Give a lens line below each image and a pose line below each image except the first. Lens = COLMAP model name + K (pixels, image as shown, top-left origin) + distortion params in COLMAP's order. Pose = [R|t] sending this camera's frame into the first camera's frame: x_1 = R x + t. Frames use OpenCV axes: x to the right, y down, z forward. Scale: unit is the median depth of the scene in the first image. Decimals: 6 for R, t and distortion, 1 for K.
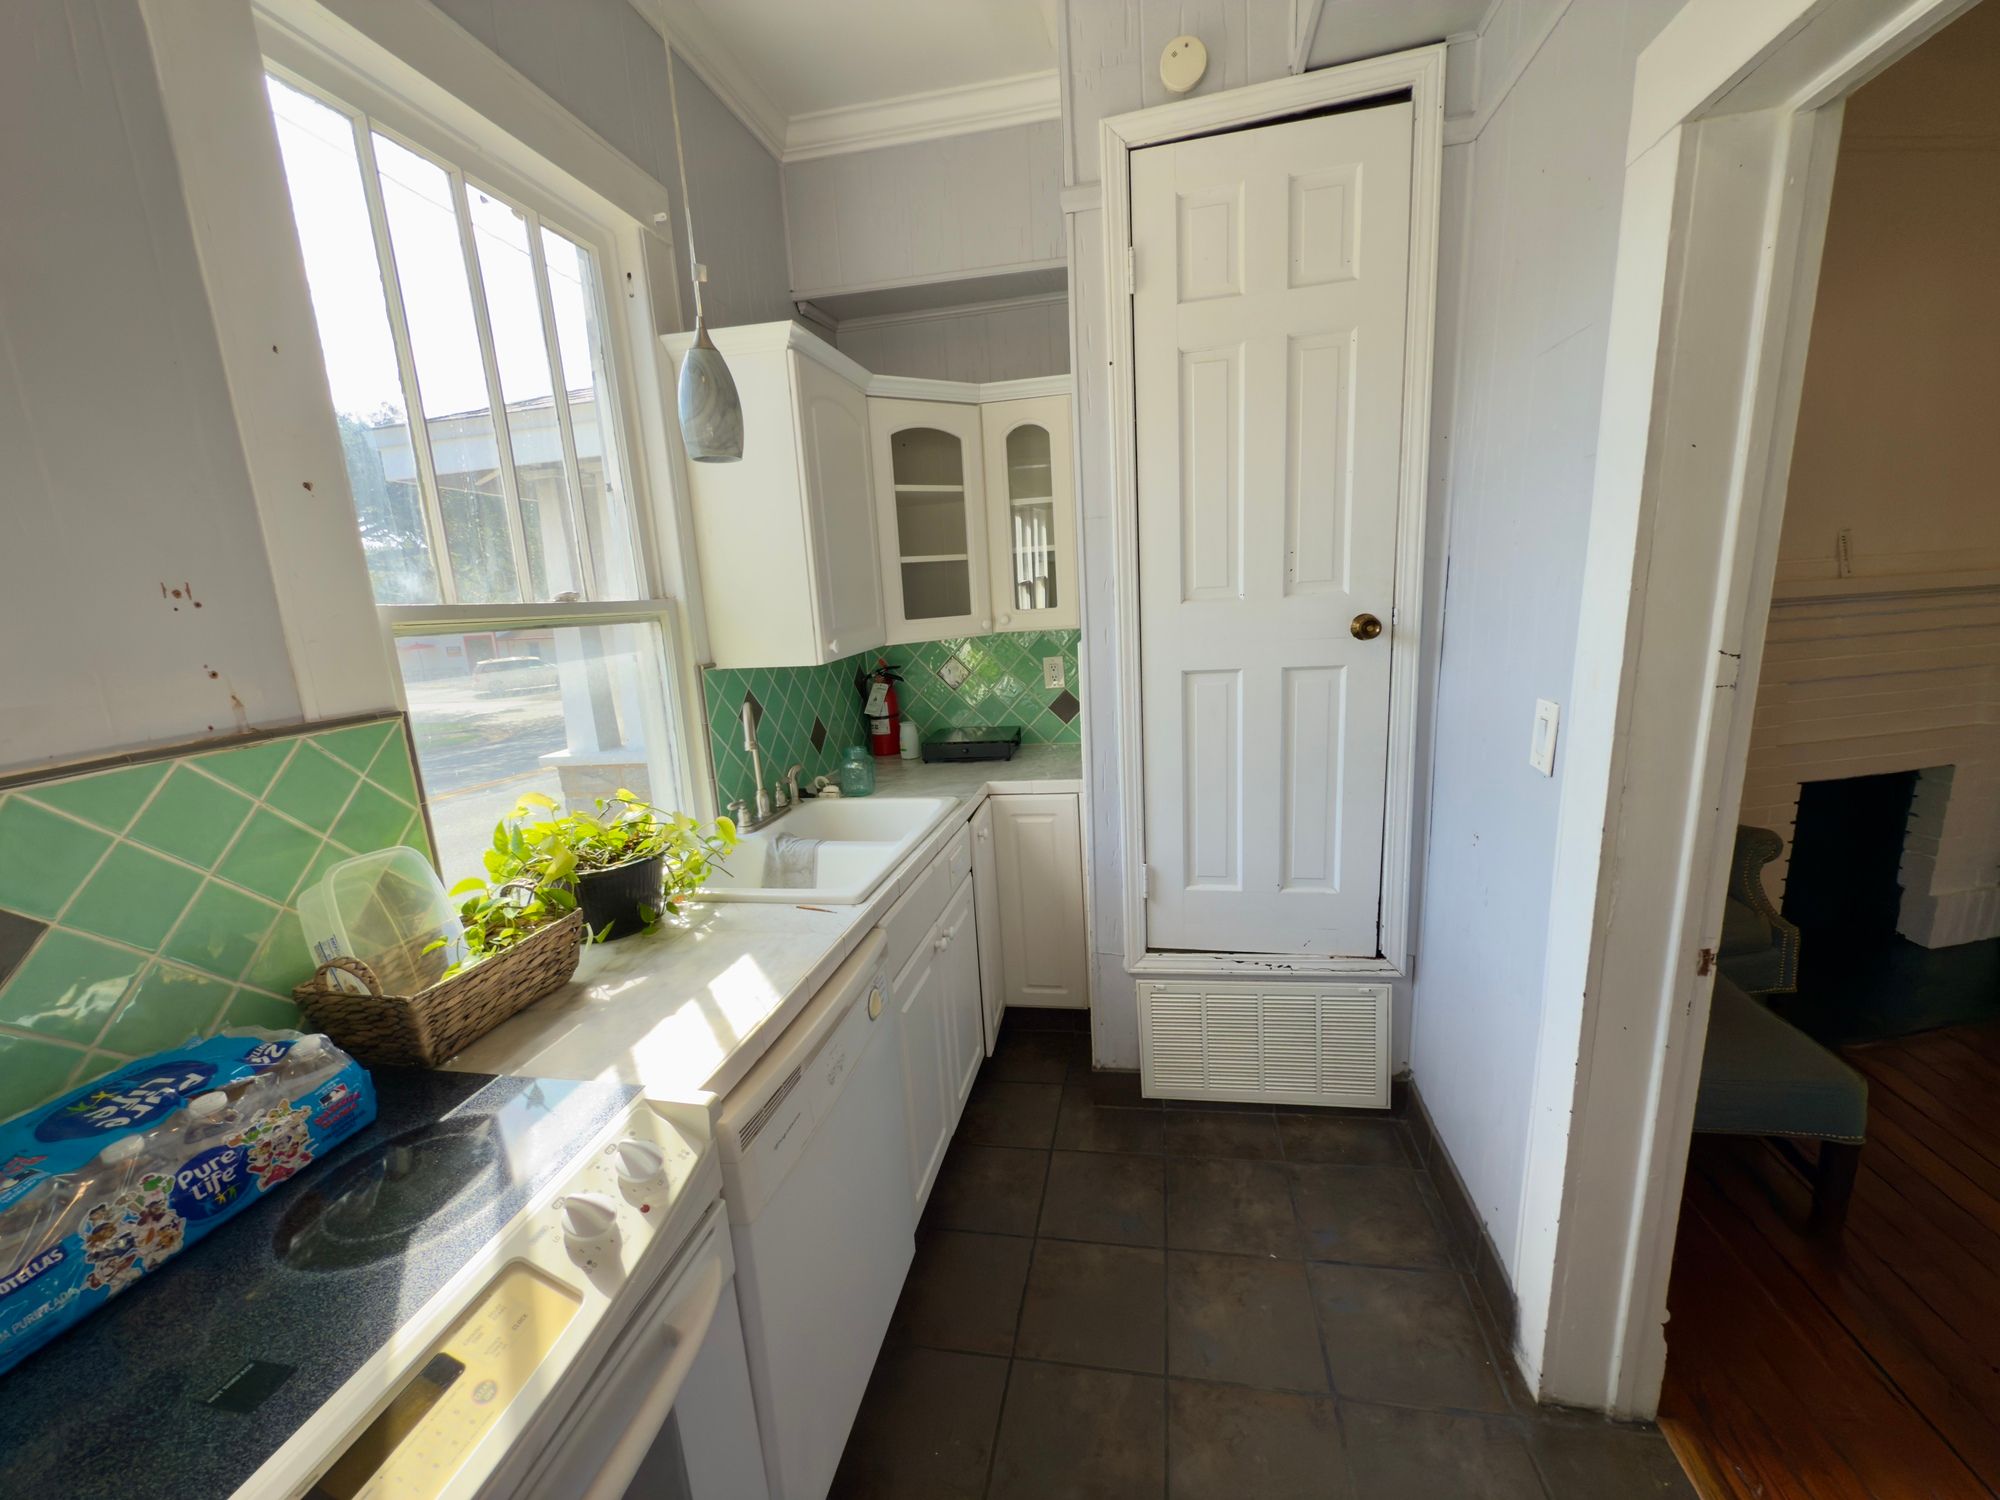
lens RADIAL K [[803.8, 0, 995.8], [0, 803.8, 753.5], [0, 0, 1]] dist [-0.001040, -0.000427]
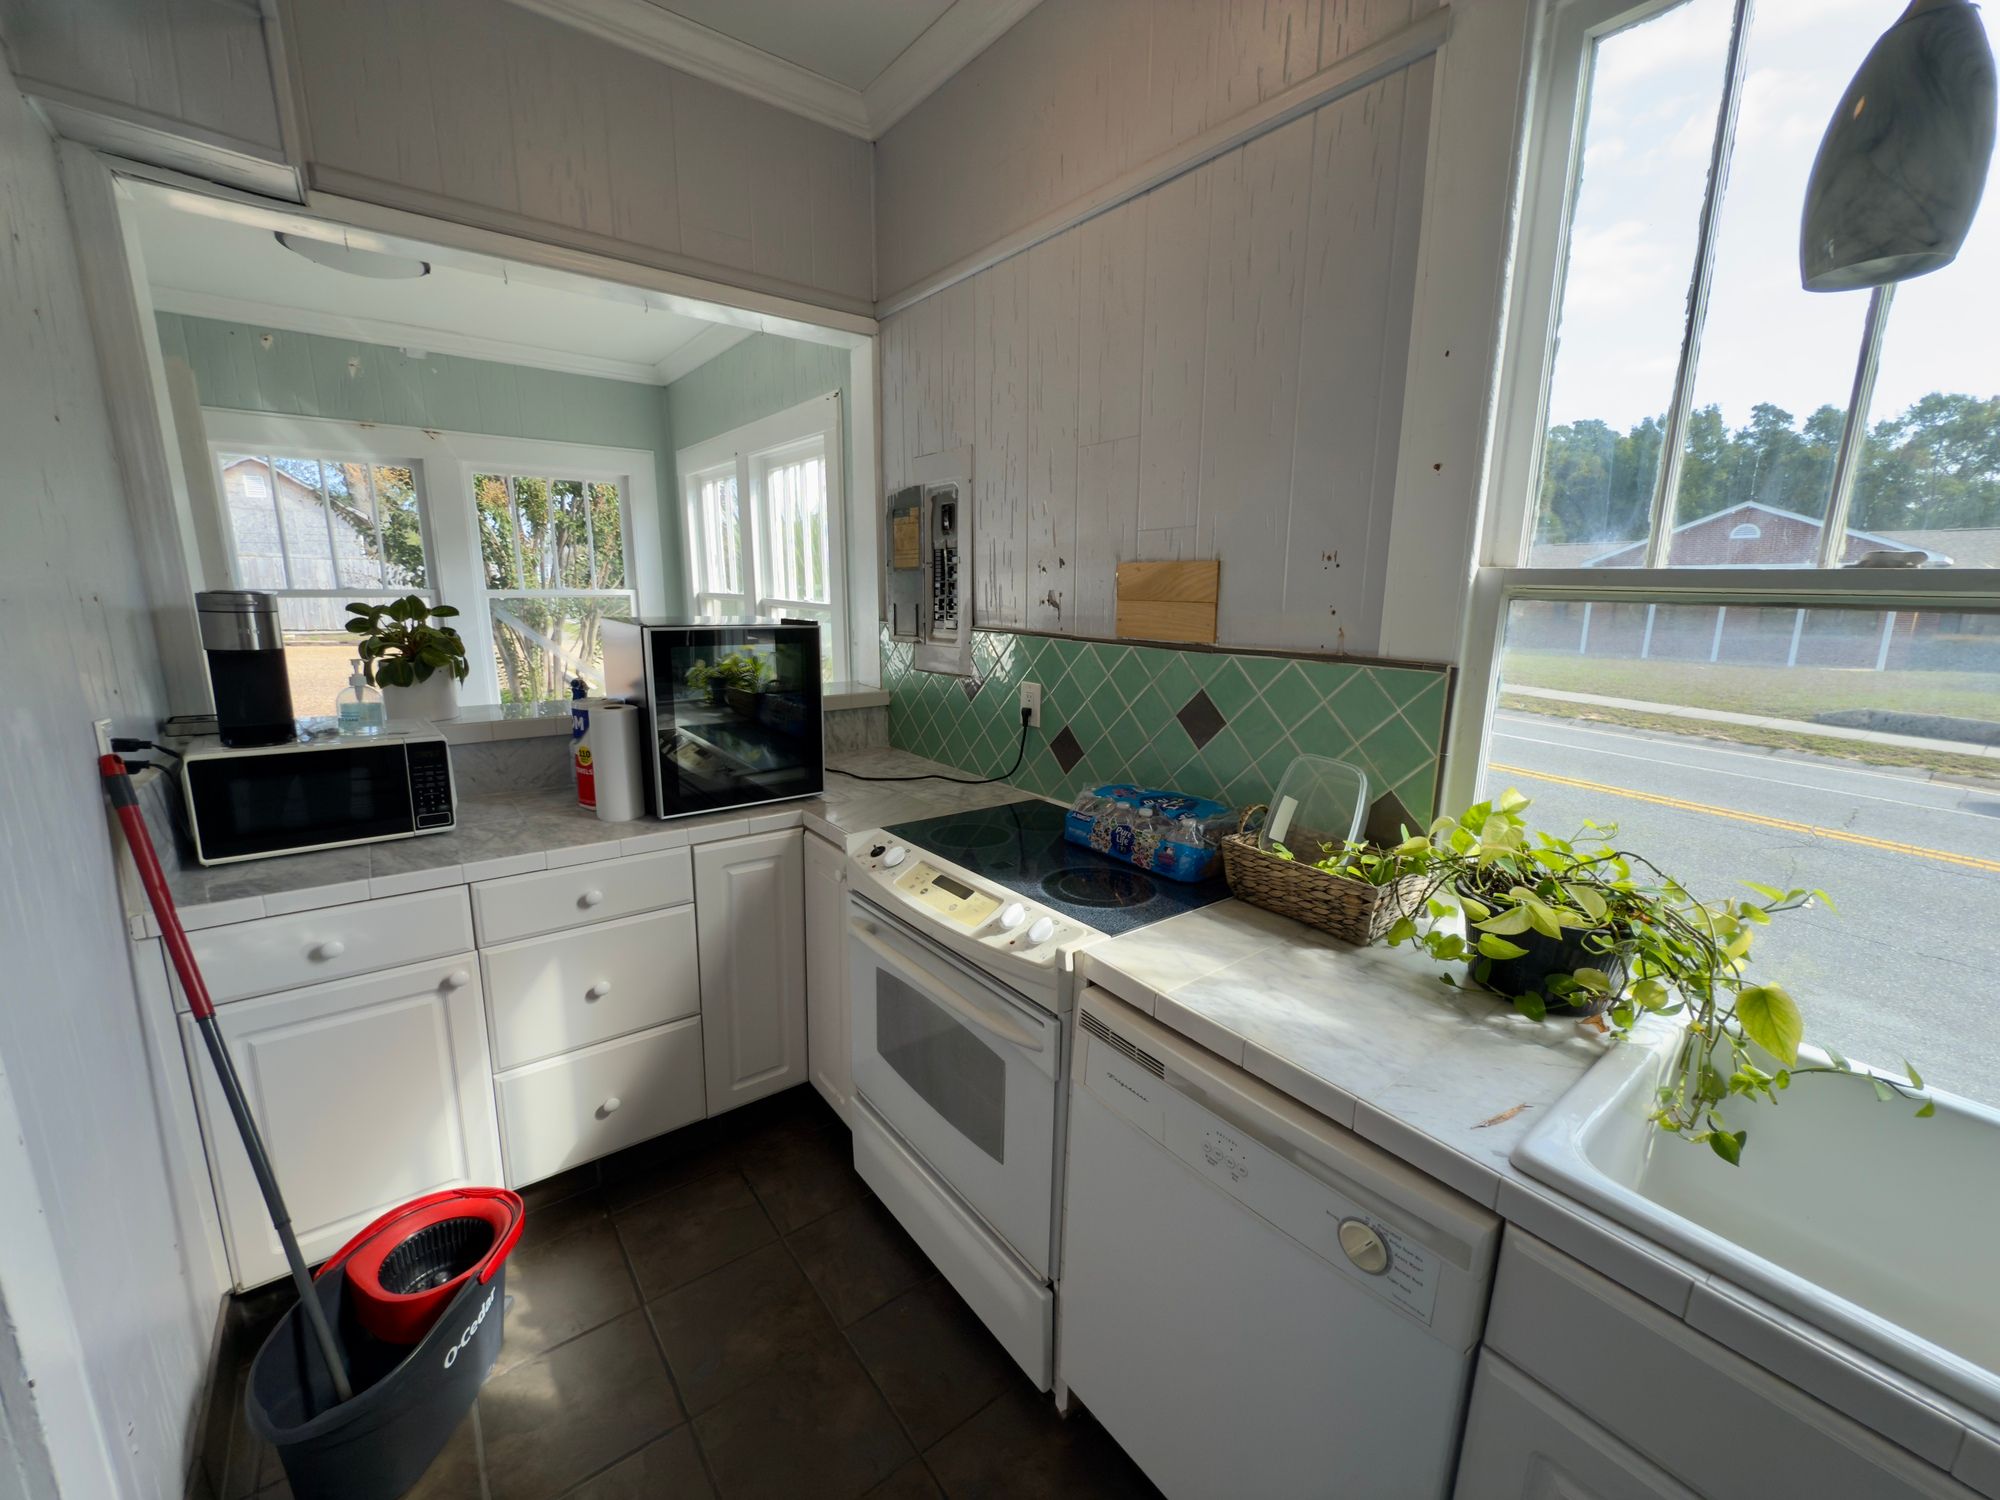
lens RADIAL K [[803.8, 0, 995.8], [0, 803.8, 753.5], [0, 0, 1]] dist [-0.001040, -0.000427]
pose [[-0.655542, 0.197154, -0.728968, 0.607894], [-0.127255, 0.922672, 0.363980, -0.330936], [0.744359, 0.331369, -0.579762, 1.530481]]
